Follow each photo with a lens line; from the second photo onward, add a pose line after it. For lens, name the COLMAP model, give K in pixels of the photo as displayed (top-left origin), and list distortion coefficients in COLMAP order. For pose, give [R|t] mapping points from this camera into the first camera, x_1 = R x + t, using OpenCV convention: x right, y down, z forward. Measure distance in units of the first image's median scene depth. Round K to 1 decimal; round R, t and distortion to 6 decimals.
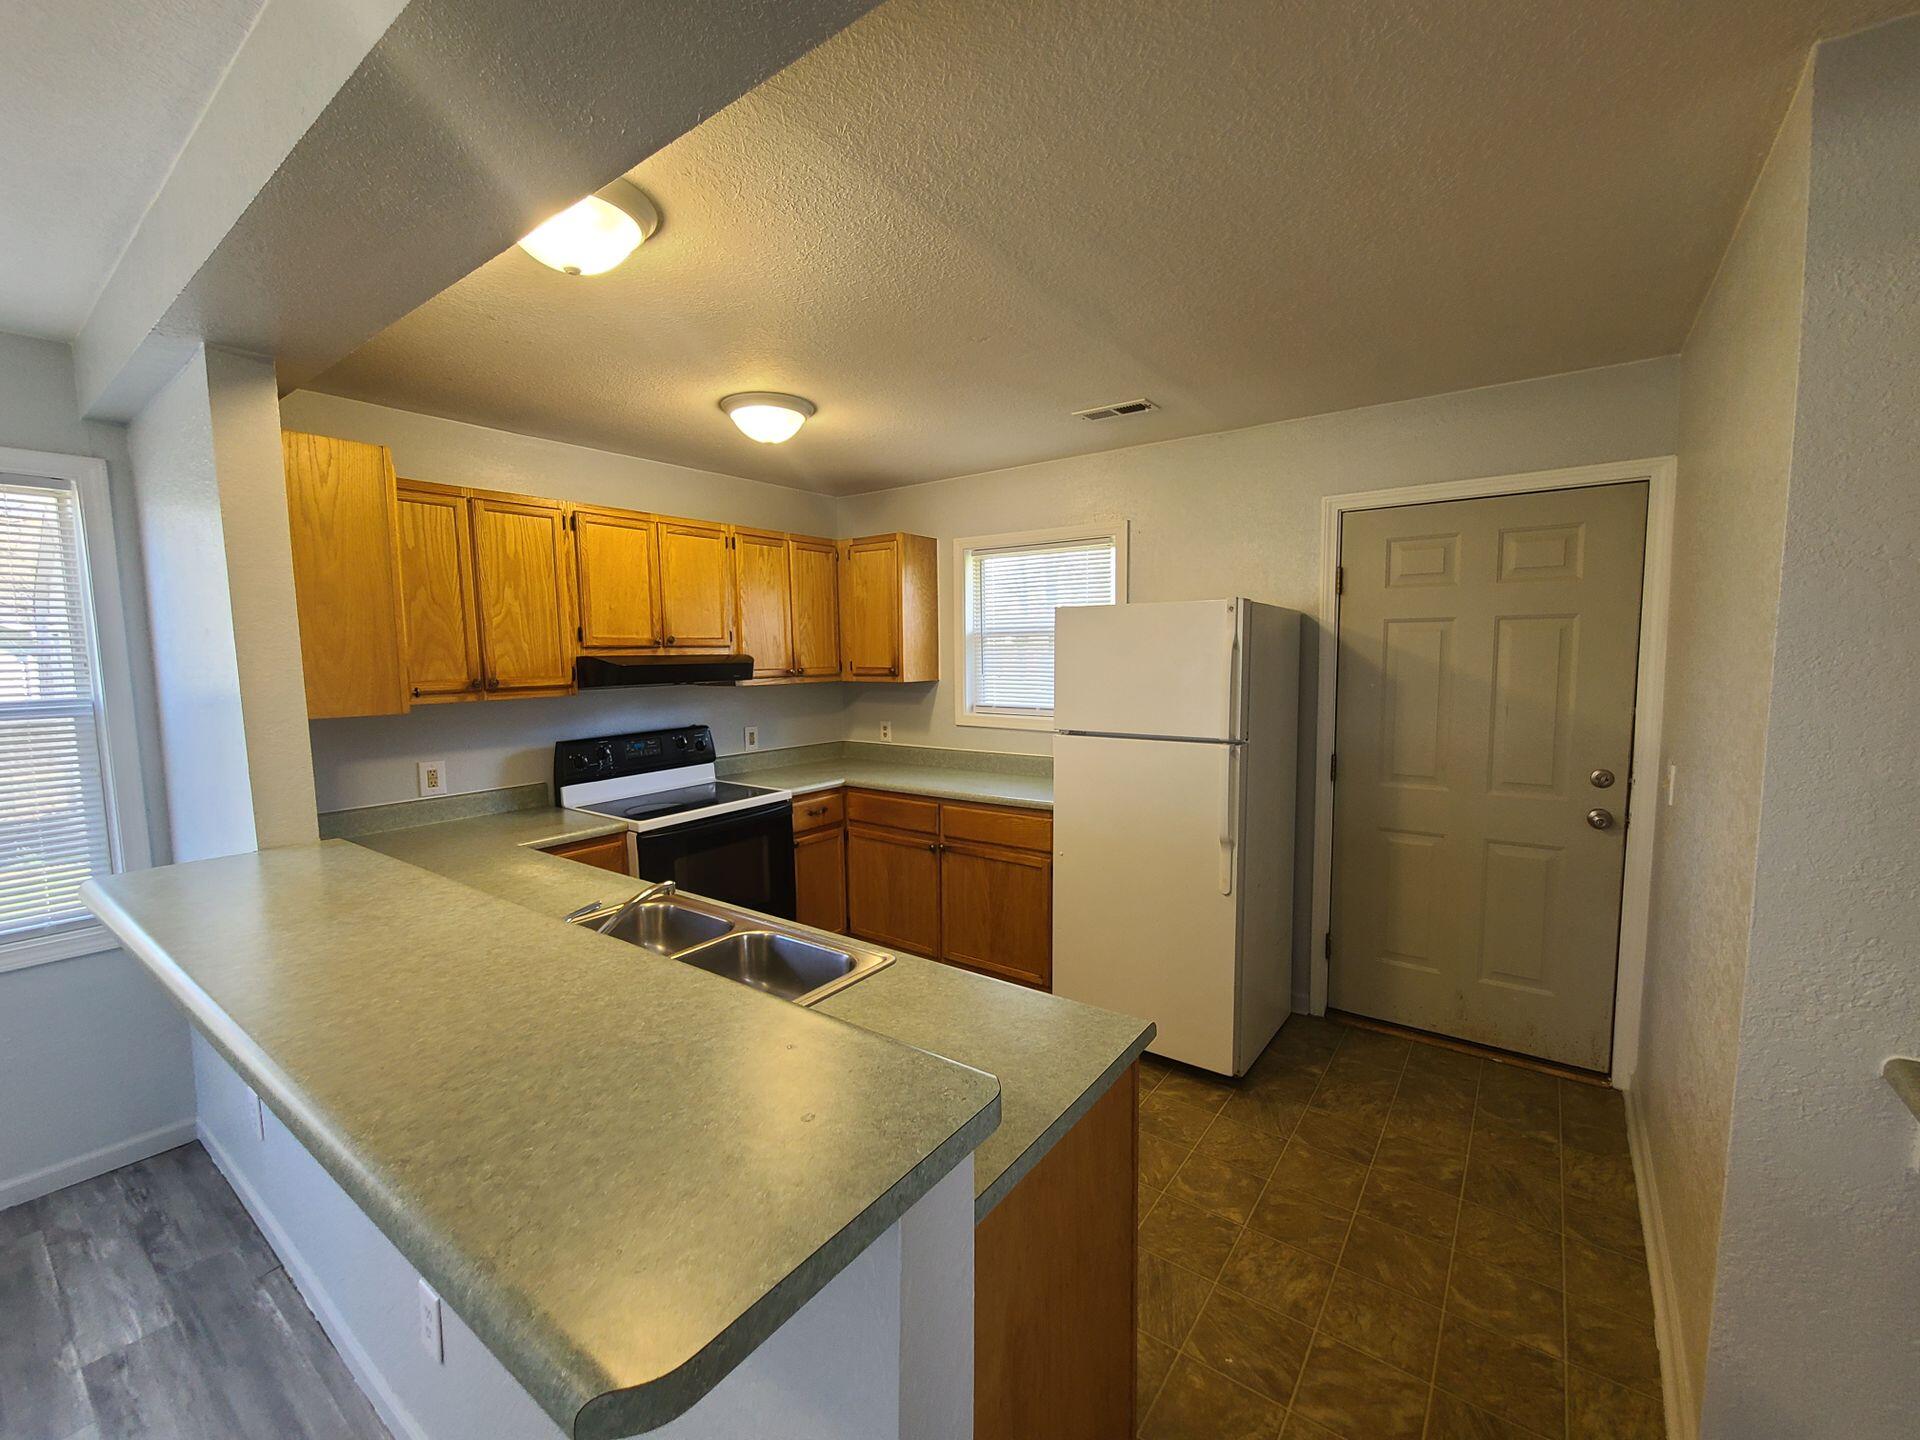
lens RADIAL K [[784.8, 0, 953.2], [0, 784.8, 722.2], [0, 0, 1]] dist [-0.019526, -0.000196]
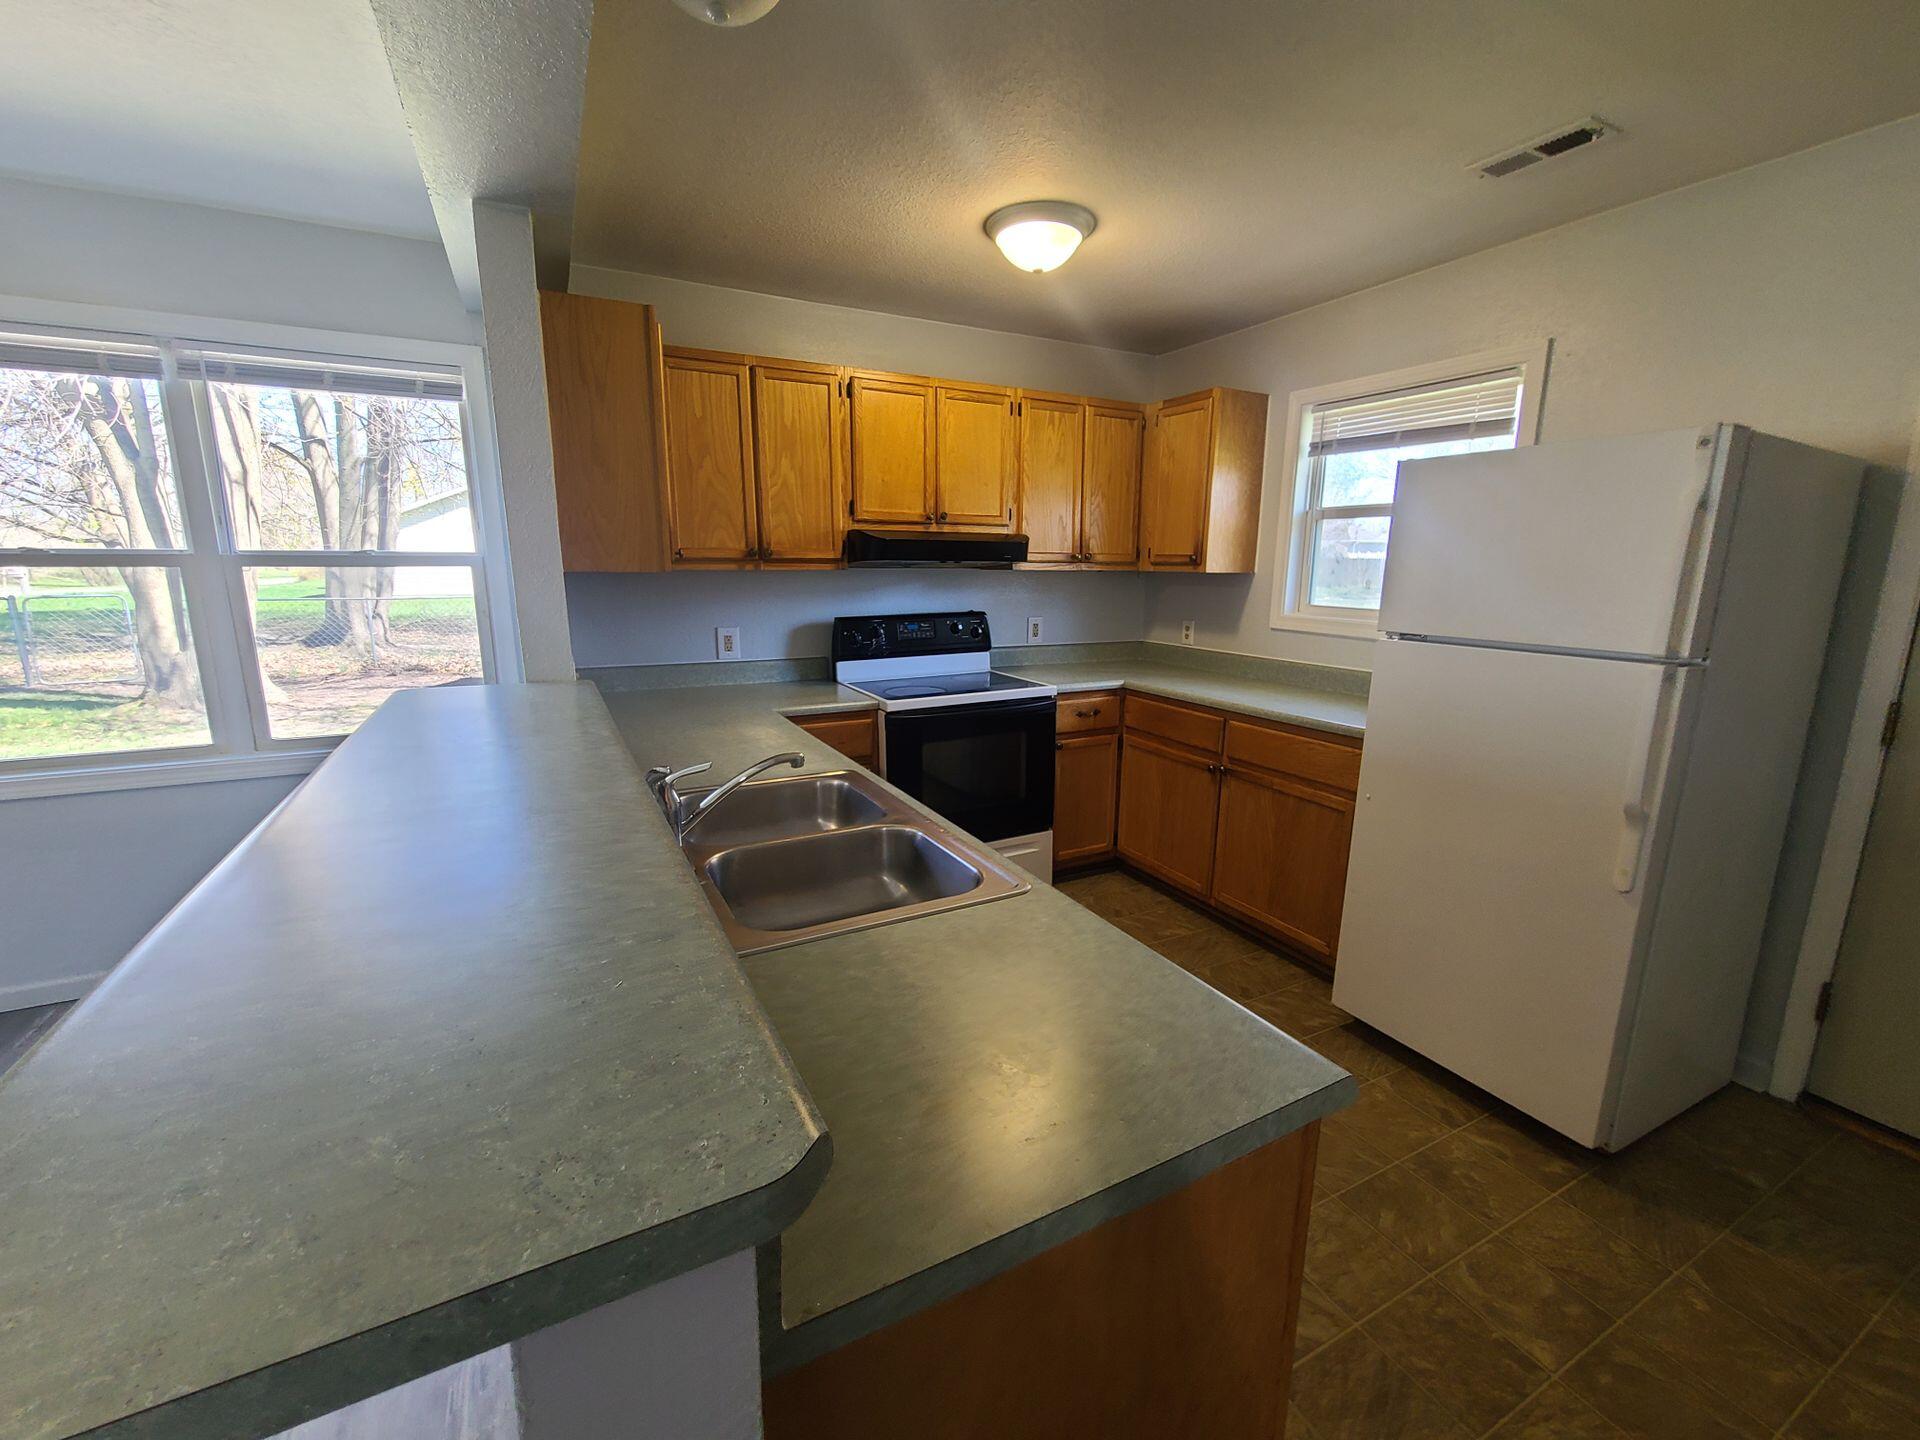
lens RADIAL K [[781.0, 0, 960.0], [0, 781.0, 720.0], [0, 0, 1]] dist [-0.009417, -0.000158]
pose [[0.899189, 0.107168, -0.424234, 0.083518], [-0.060550, 0.990691, 0.121924, 0.022957], [0.433351, -0.083946, 0.897307, 0.140225]]
